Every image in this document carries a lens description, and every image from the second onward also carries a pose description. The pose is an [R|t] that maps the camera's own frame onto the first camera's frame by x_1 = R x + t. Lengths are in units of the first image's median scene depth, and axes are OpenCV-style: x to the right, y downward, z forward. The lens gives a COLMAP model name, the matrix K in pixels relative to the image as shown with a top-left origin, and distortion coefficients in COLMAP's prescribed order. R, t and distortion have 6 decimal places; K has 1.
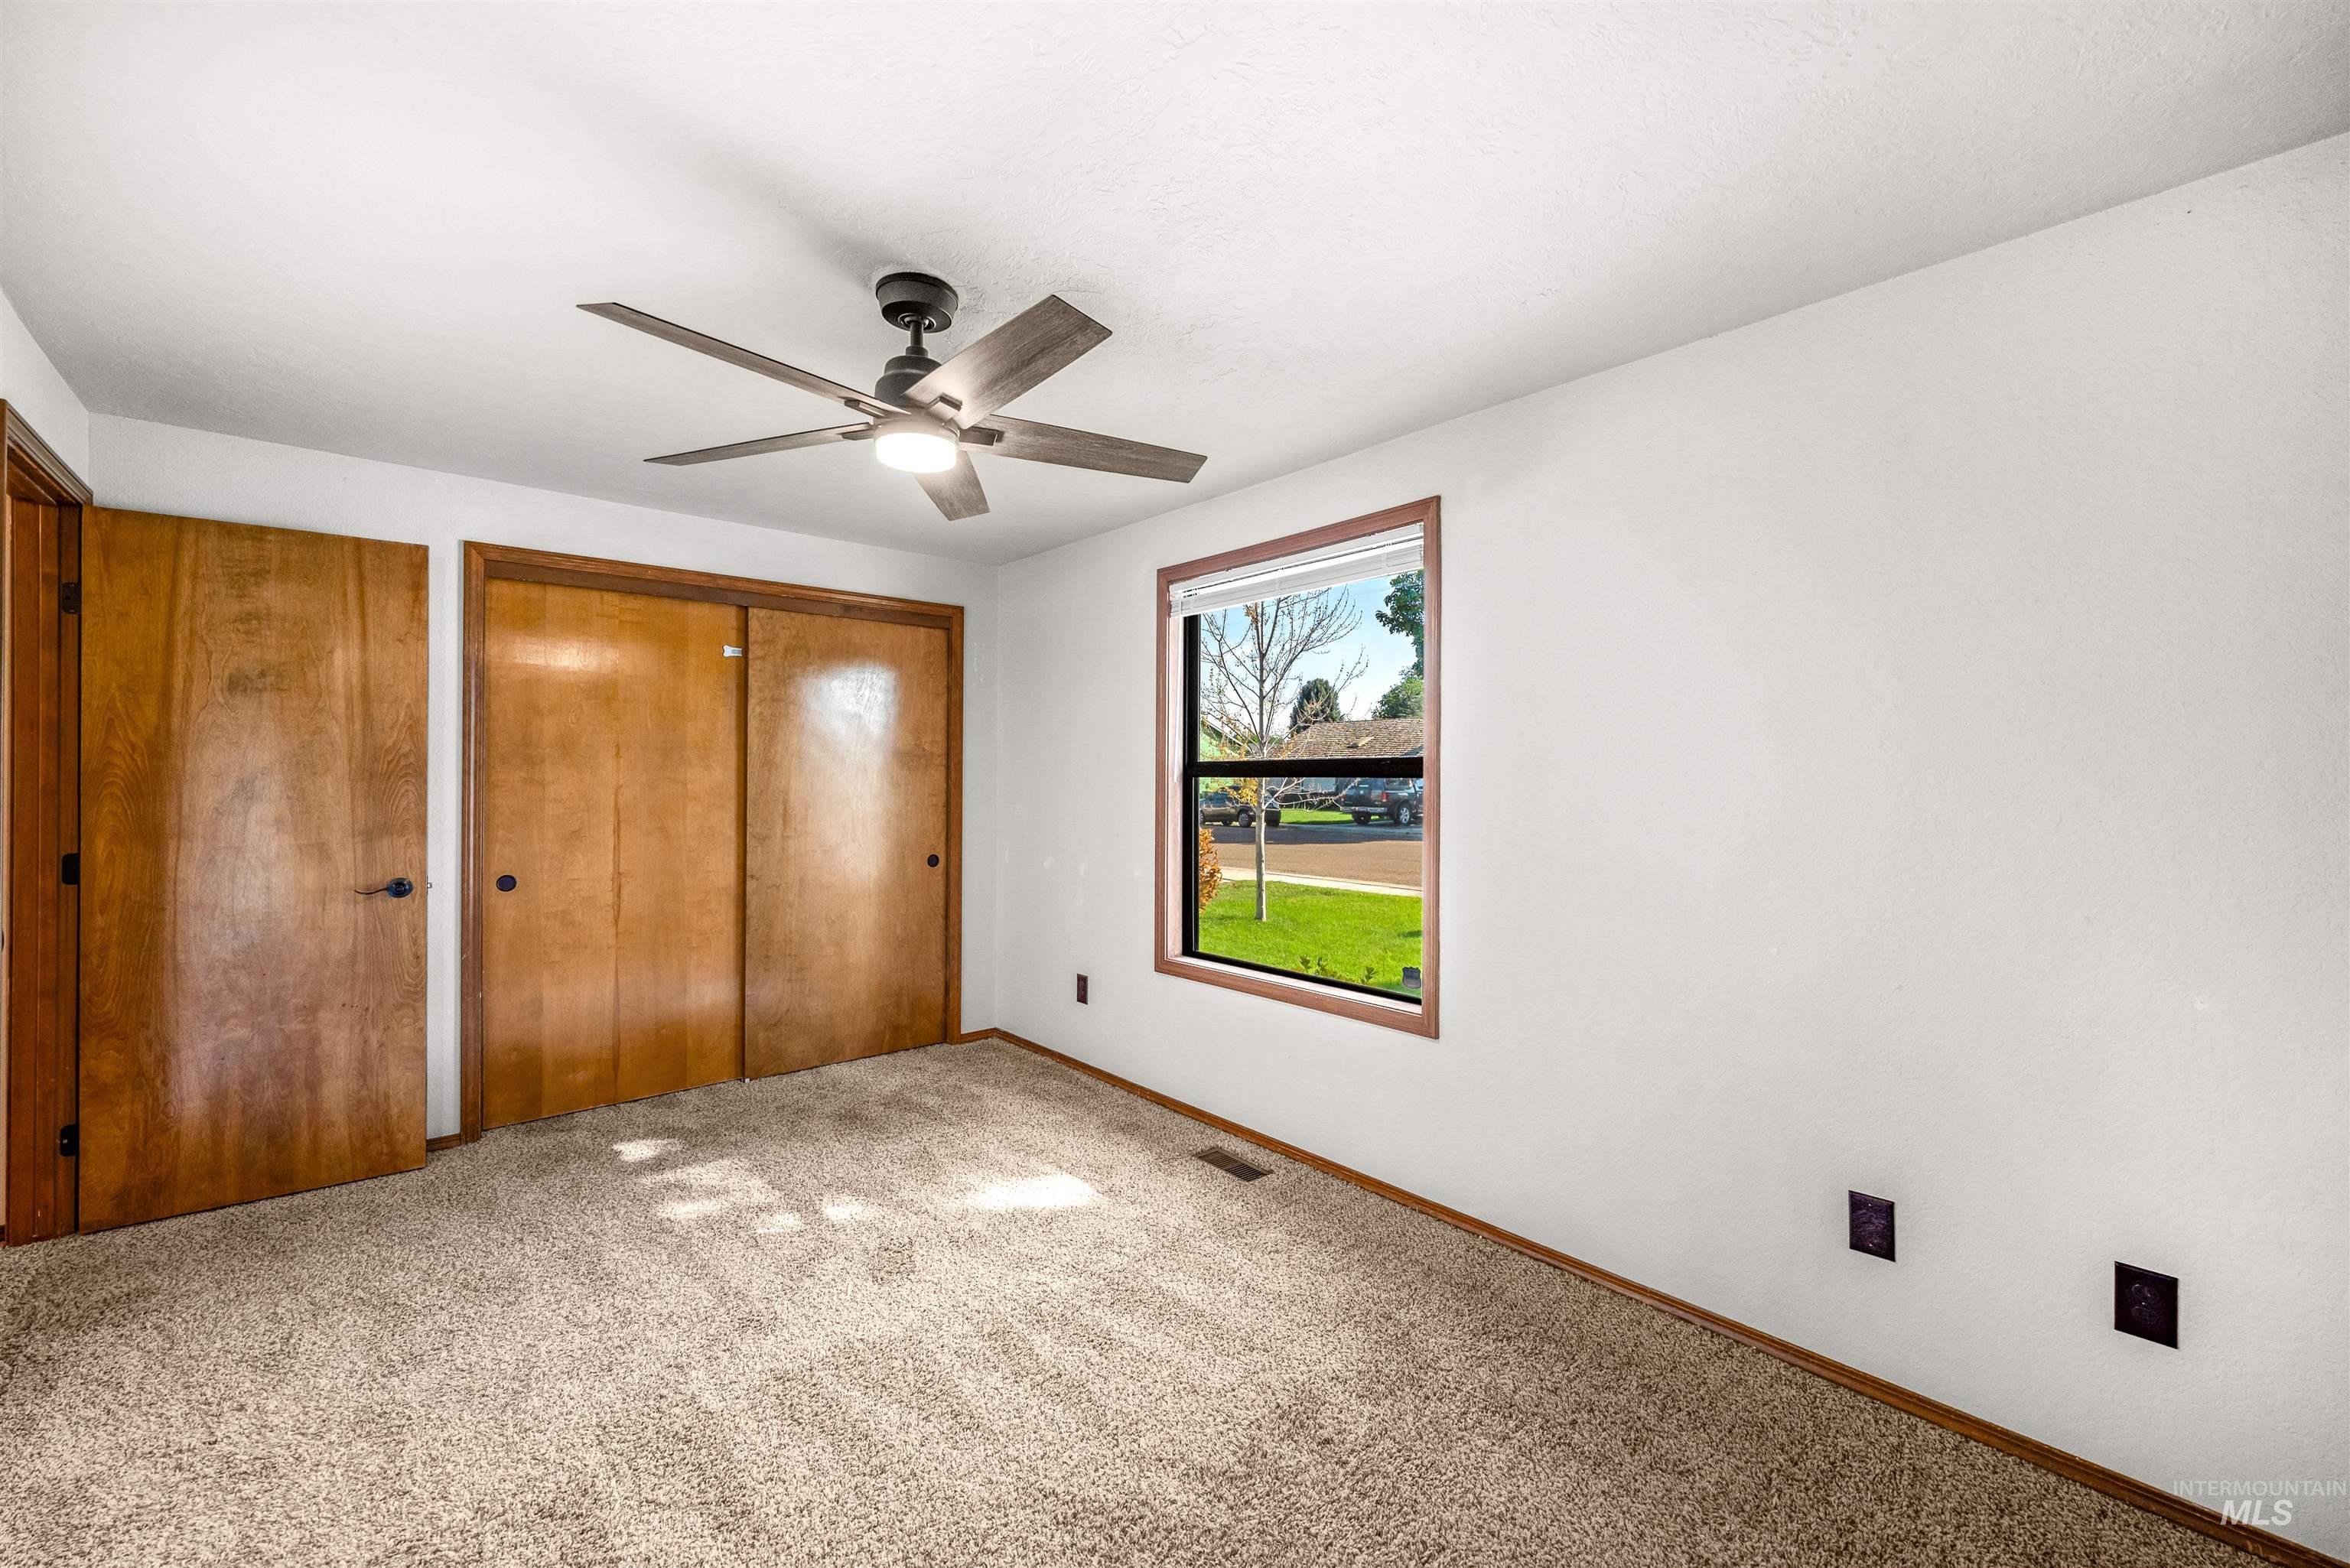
lens RADIAL K [[941.8, 0, 1157.9], [0, 941.8, 787.4], [0, 0, 1]] dist [-0.002357, -0.000236]
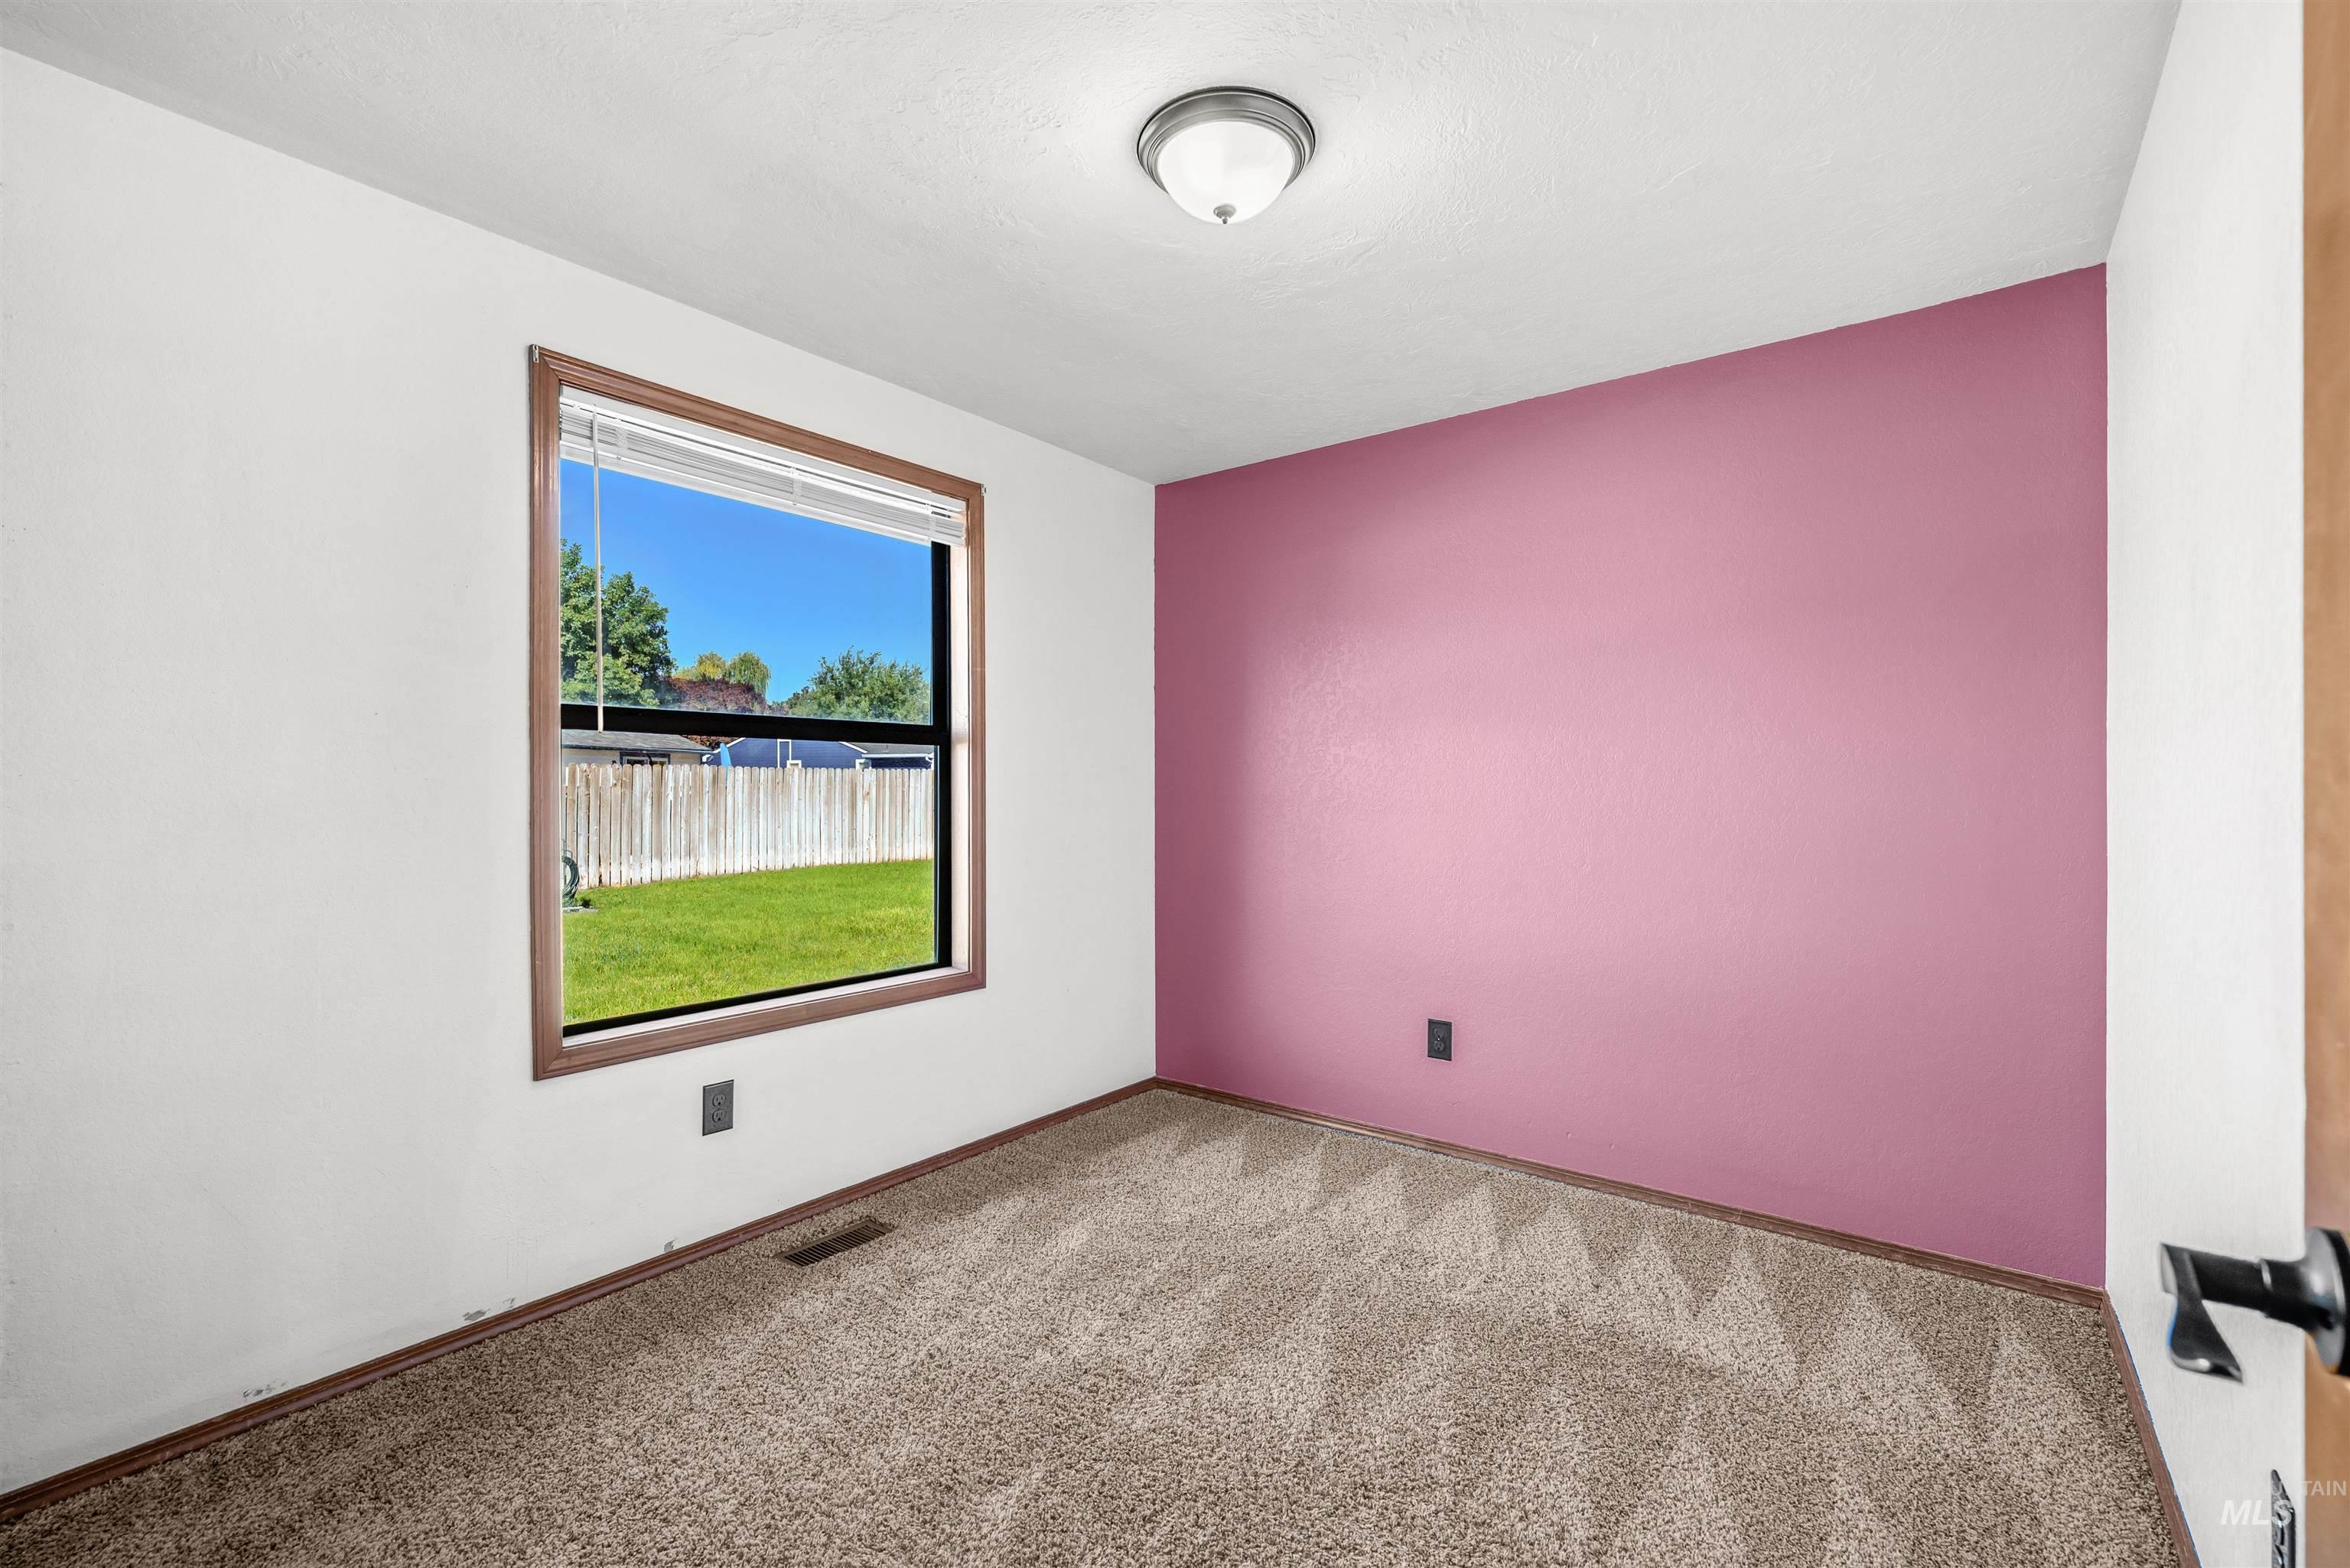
lens RADIAL K [[987.7, 0, 1165.0], [0, 987.7, 795.1], [0, 0, 1]] dist [-0.006830, 0.000680]
pose [[-0.207223, -0.018759, 0.978114, -0.717081], [-0.007544, 0.999817, 0.017577, 0.018590], [-0.978265, -0.003737, -0.207327, 0.860403]]
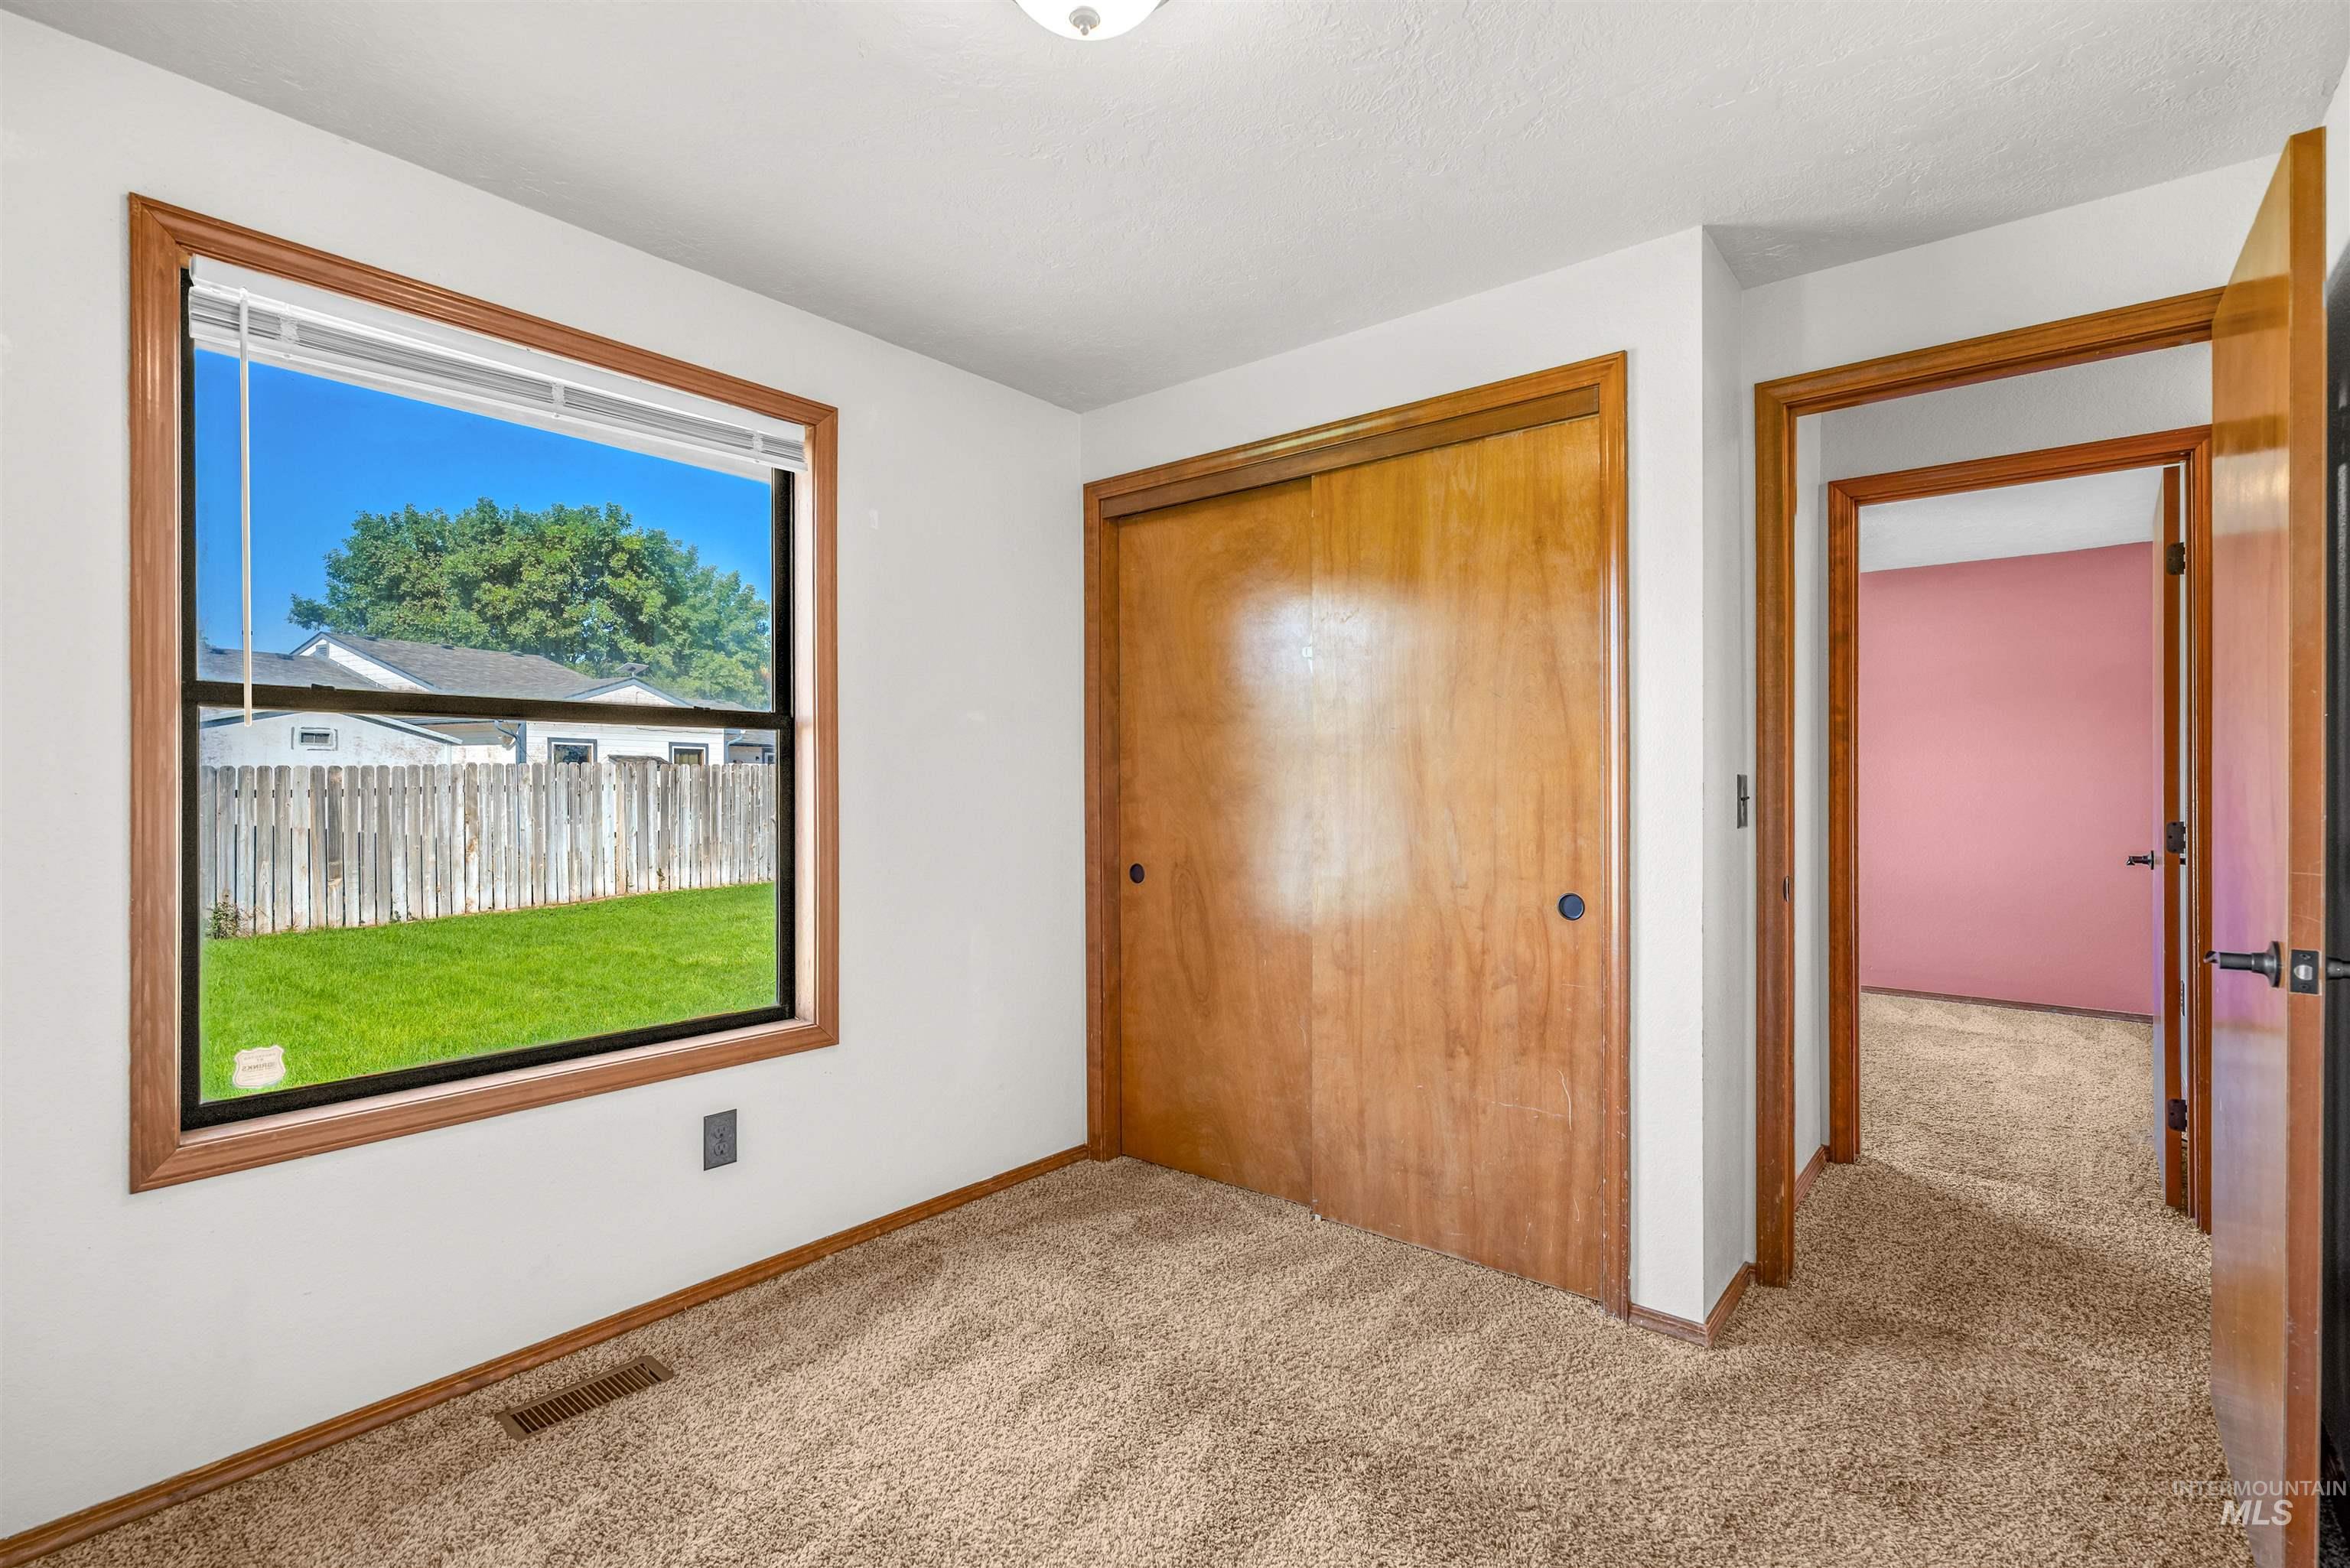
lens RADIAL K [[1067.3, 0, 1194.6], [0, 1067.3, 779.6], [0, 0, 1]] dist [-0.005654, -0.002506]
pose [[-0.191732, -0.008177, 0.981413, -0.598730], [-0.006246, 0.999955, 0.007111, 0.014494], [-0.981427, -0.004766, -0.191775, 0.723542]]
